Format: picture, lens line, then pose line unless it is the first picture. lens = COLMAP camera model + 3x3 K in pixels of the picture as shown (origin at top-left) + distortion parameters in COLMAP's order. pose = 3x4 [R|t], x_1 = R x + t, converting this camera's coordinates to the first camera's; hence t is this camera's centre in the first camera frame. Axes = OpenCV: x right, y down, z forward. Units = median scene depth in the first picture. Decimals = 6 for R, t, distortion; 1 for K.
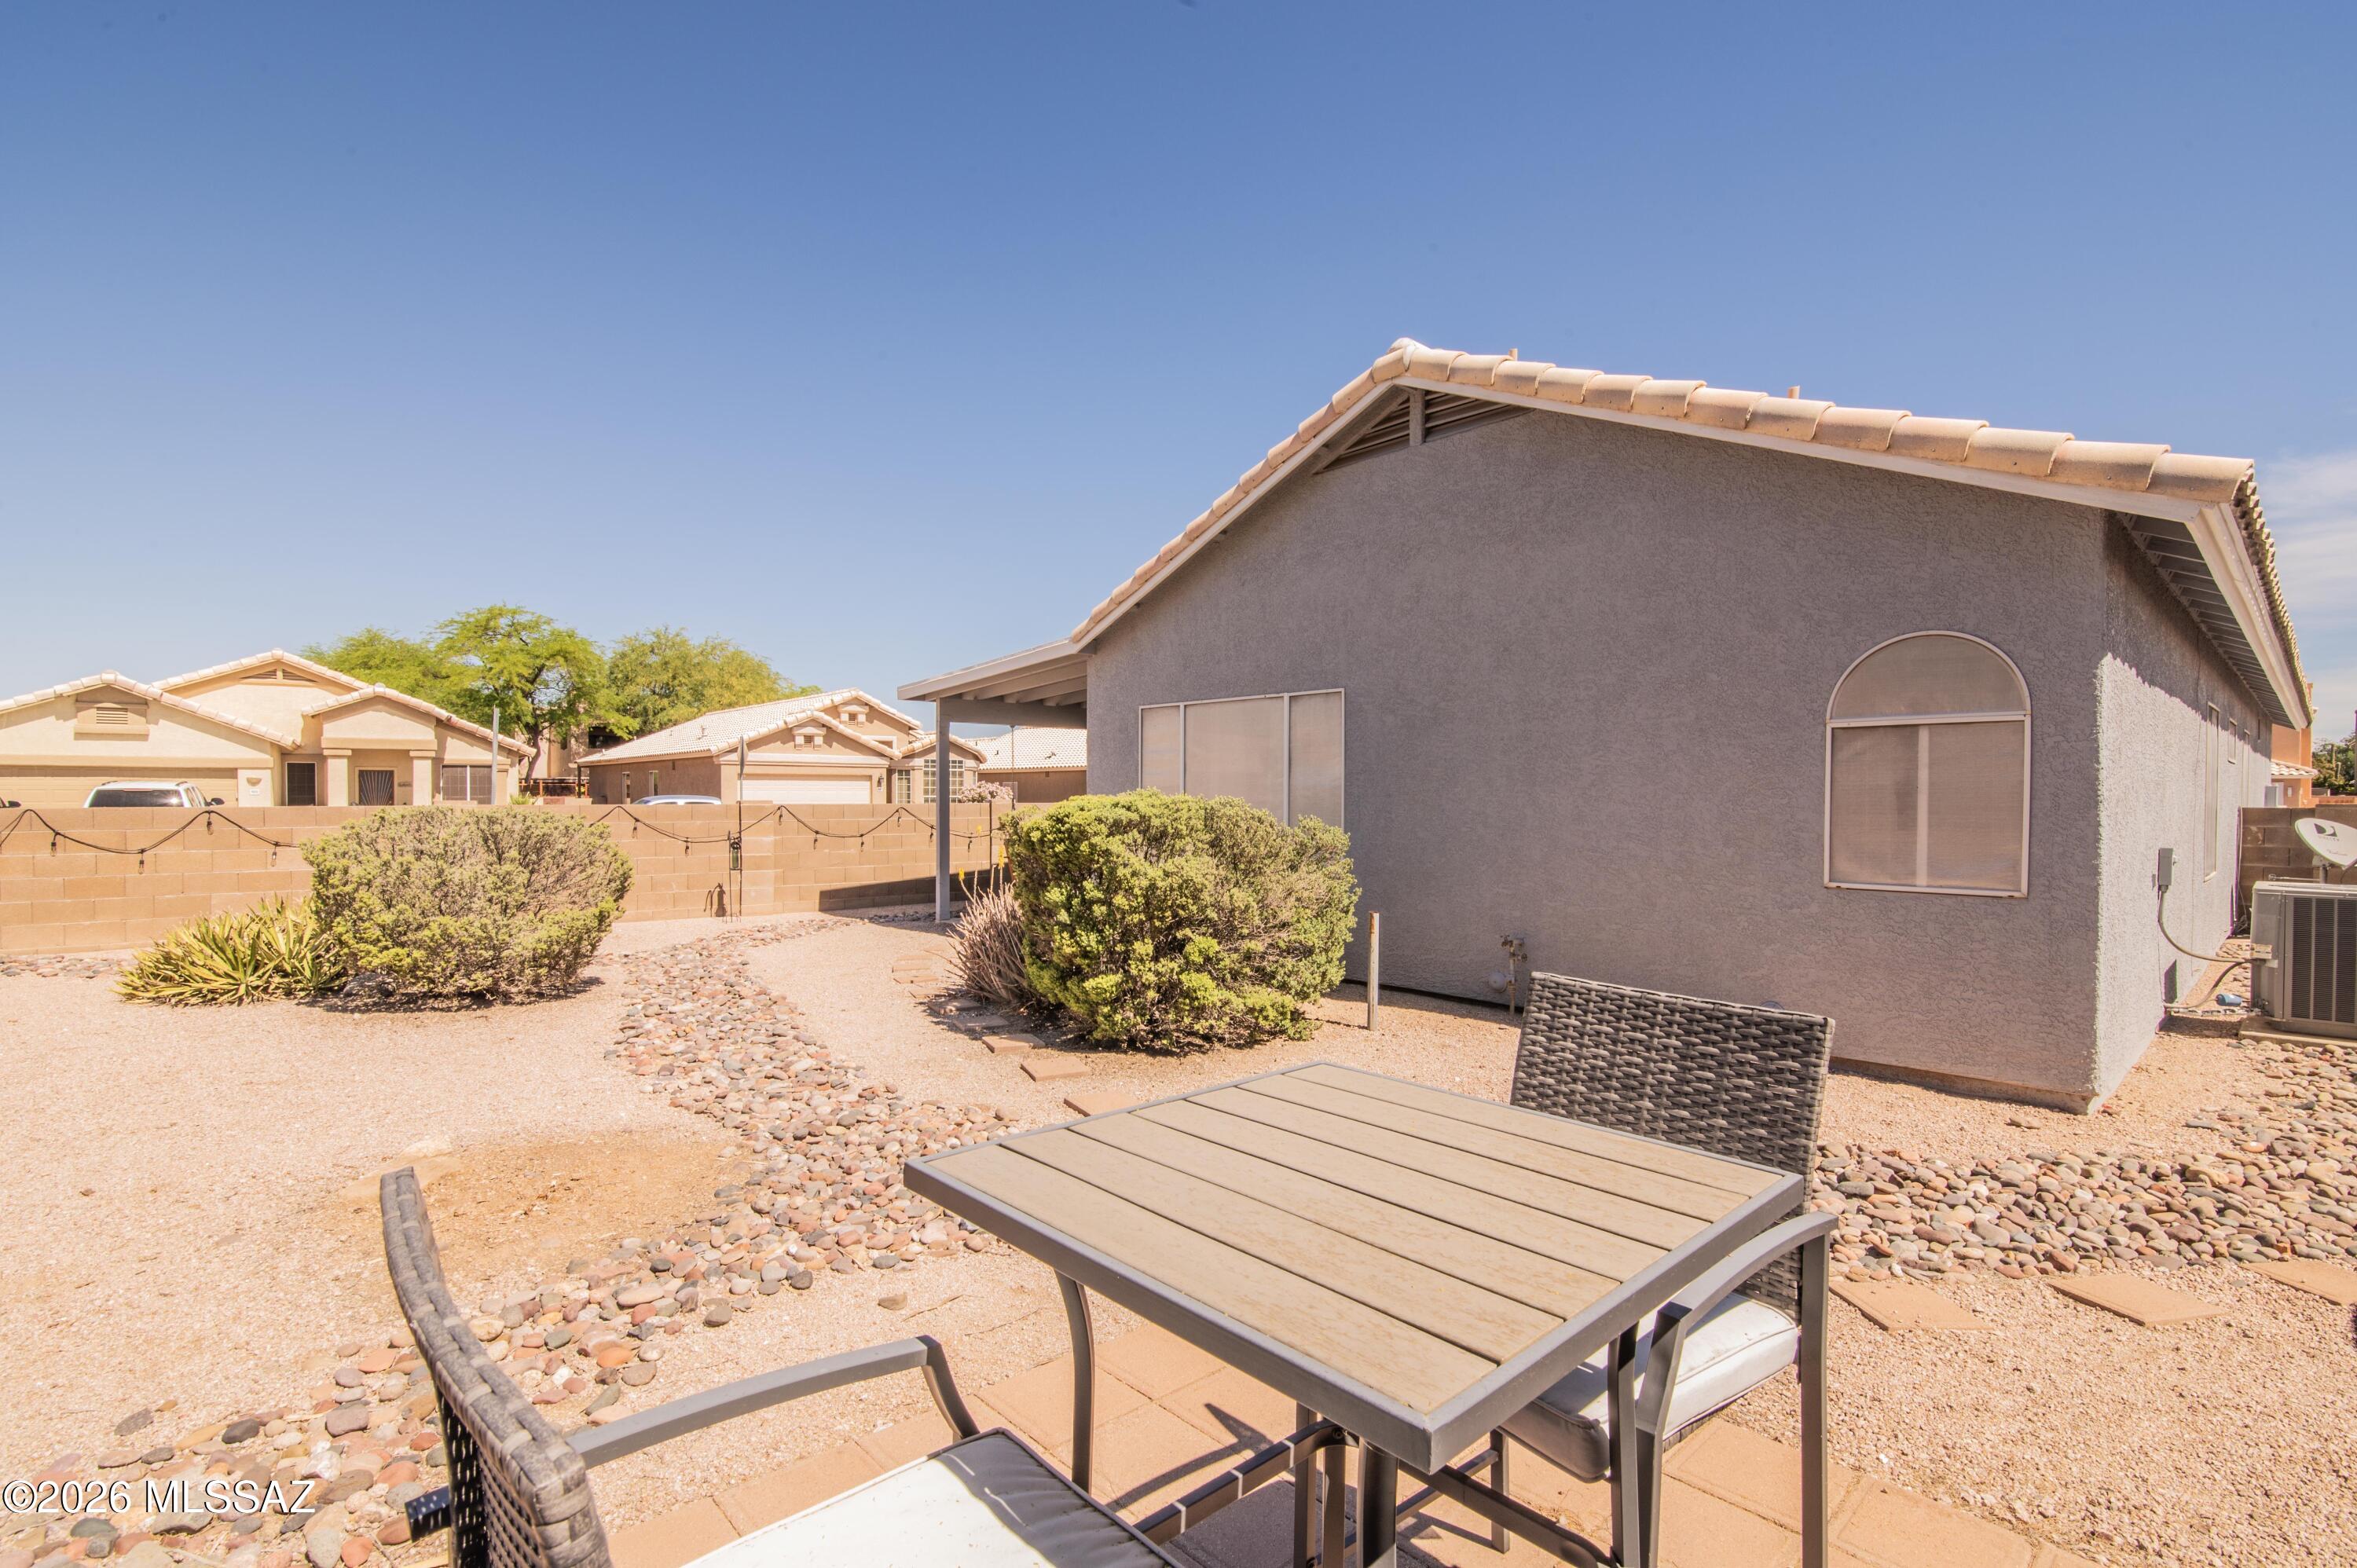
lens RADIAL K [[1068.4, 0, 1180.2], [0, 1068.4, 790.7], [0, 0, 1]] dist [-0.000048, 0.000050]
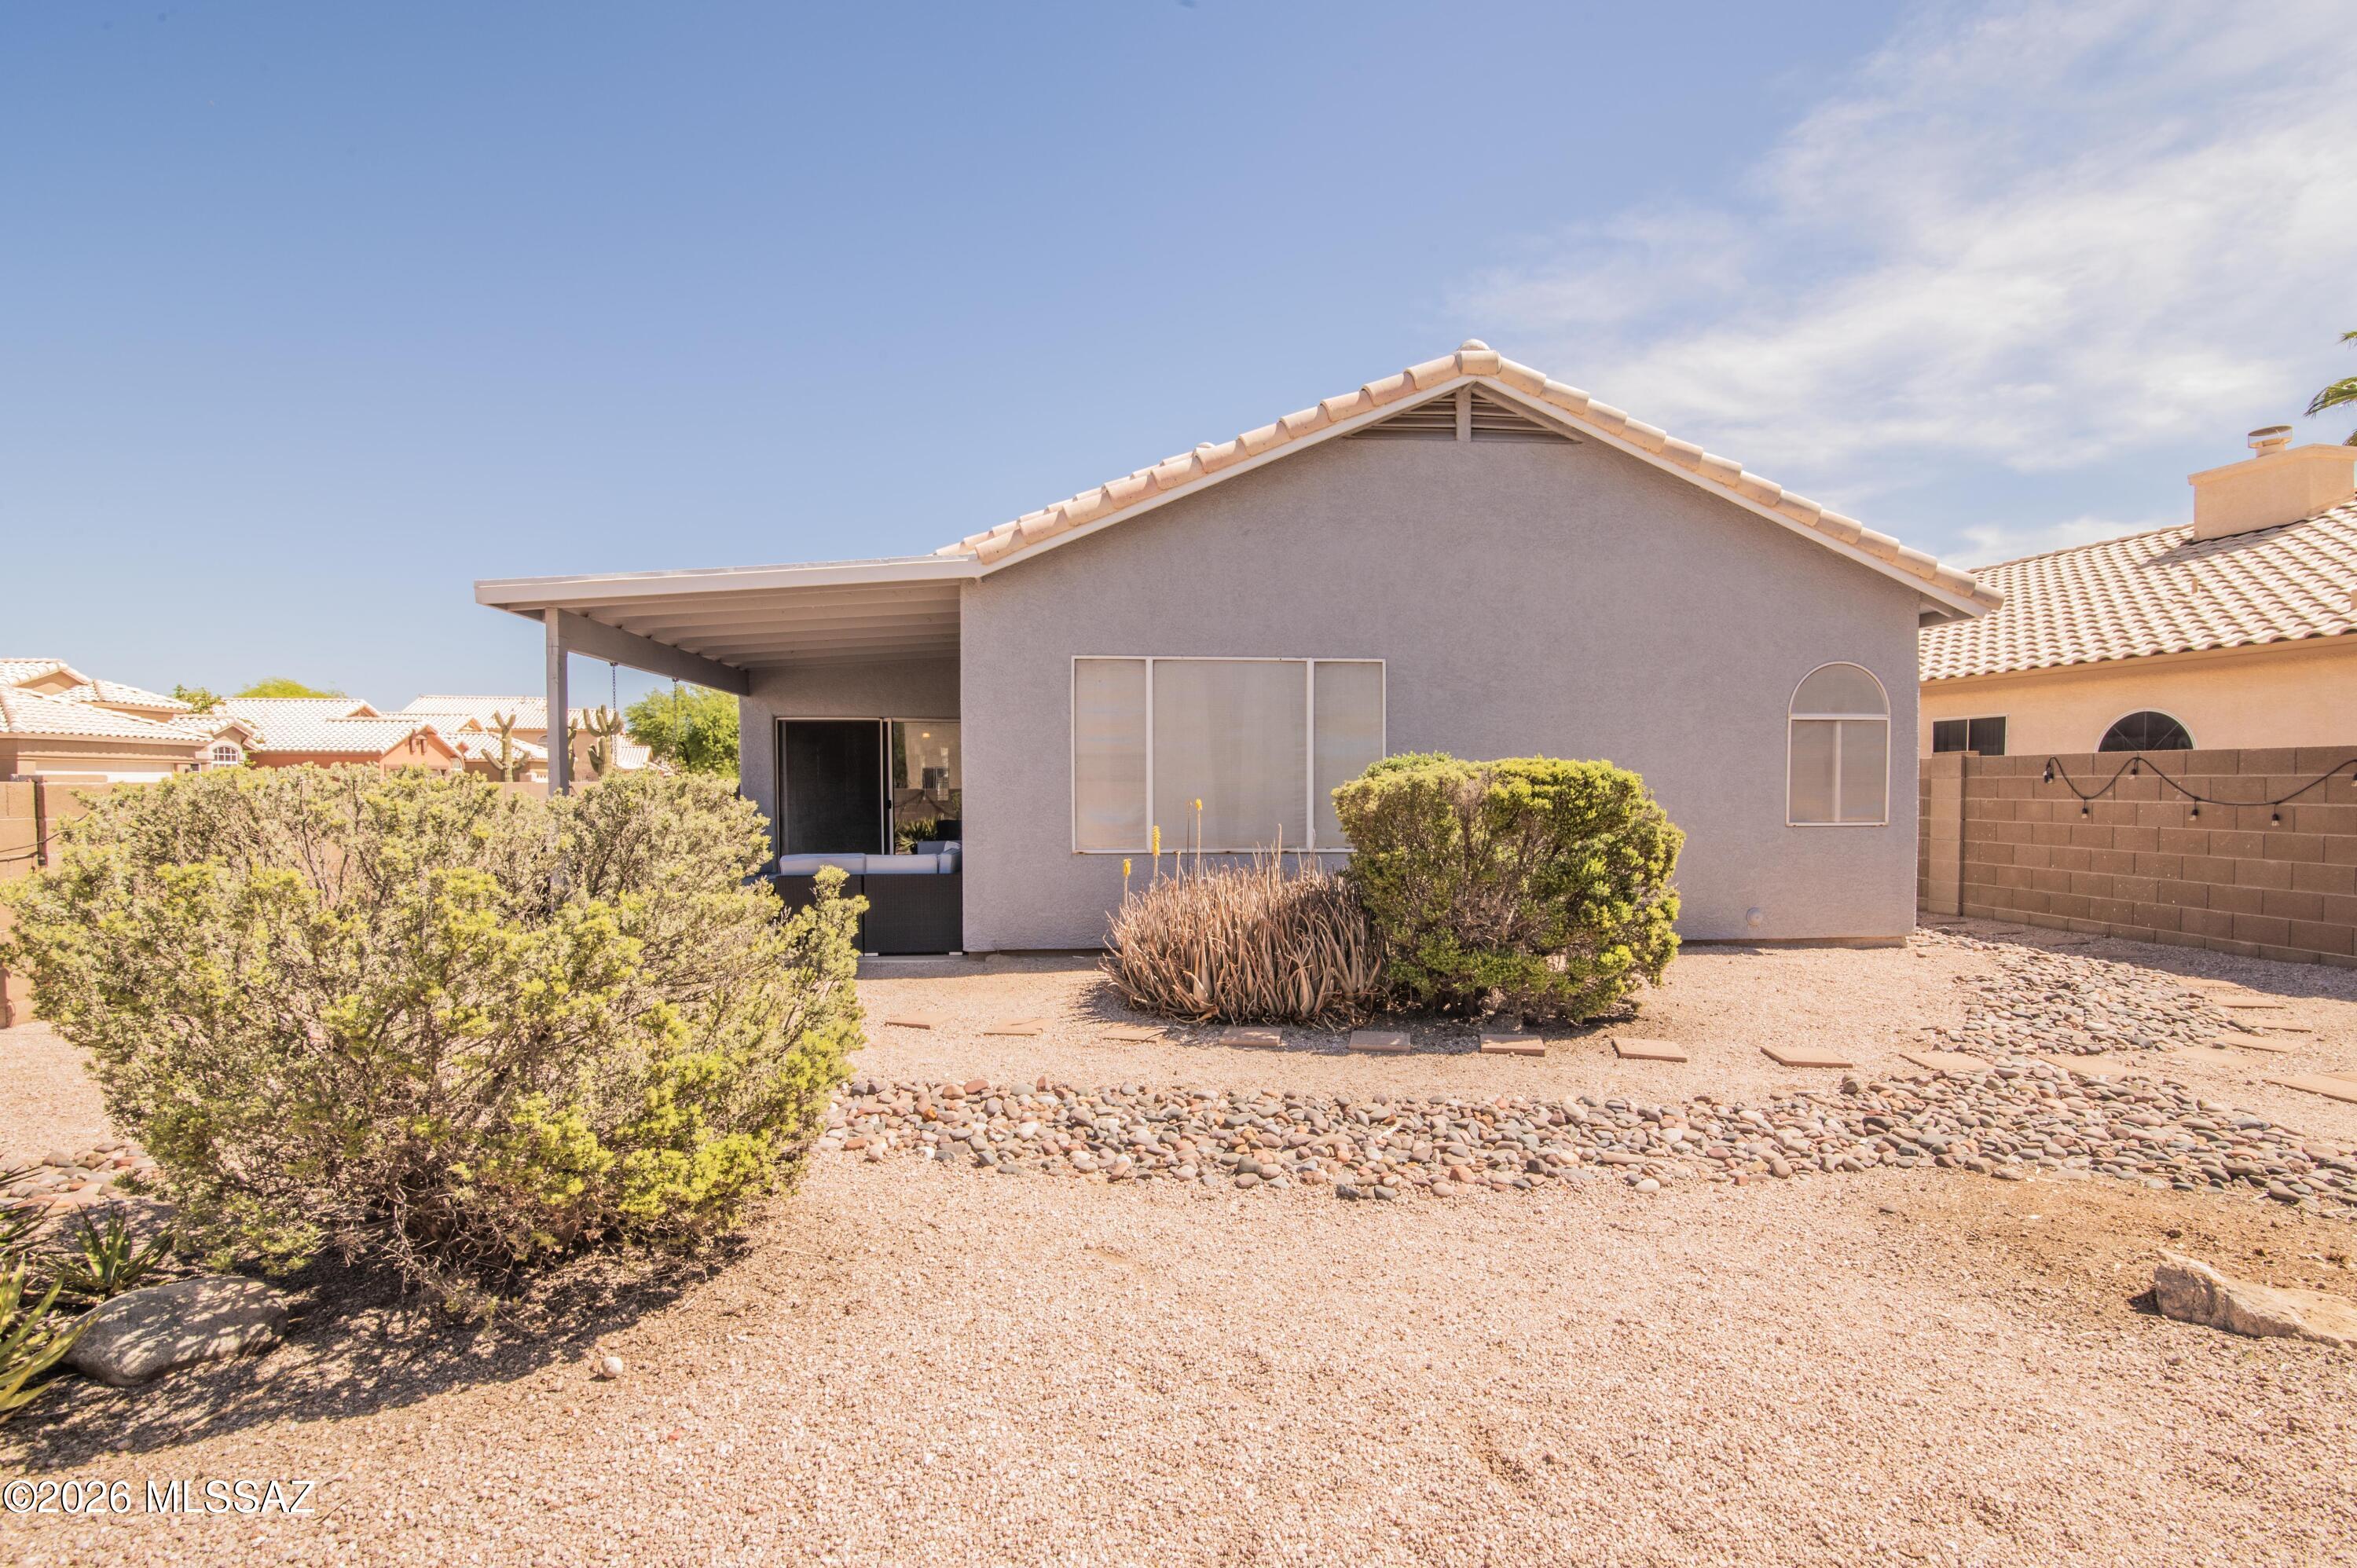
lens RADIAL K [[1068.4, 0, 1178.2], [0, 1068.4, 795.4], [0, 0, 1]] dist [-0.000048, 0.000050]
pose [[0.609783, -0.011919, 0.792478, -0.883964], [-0.001415, 0.999869, 0.016128, 0.019580], [-0.792567, -0.010956, 0.609687, 0.614337]]
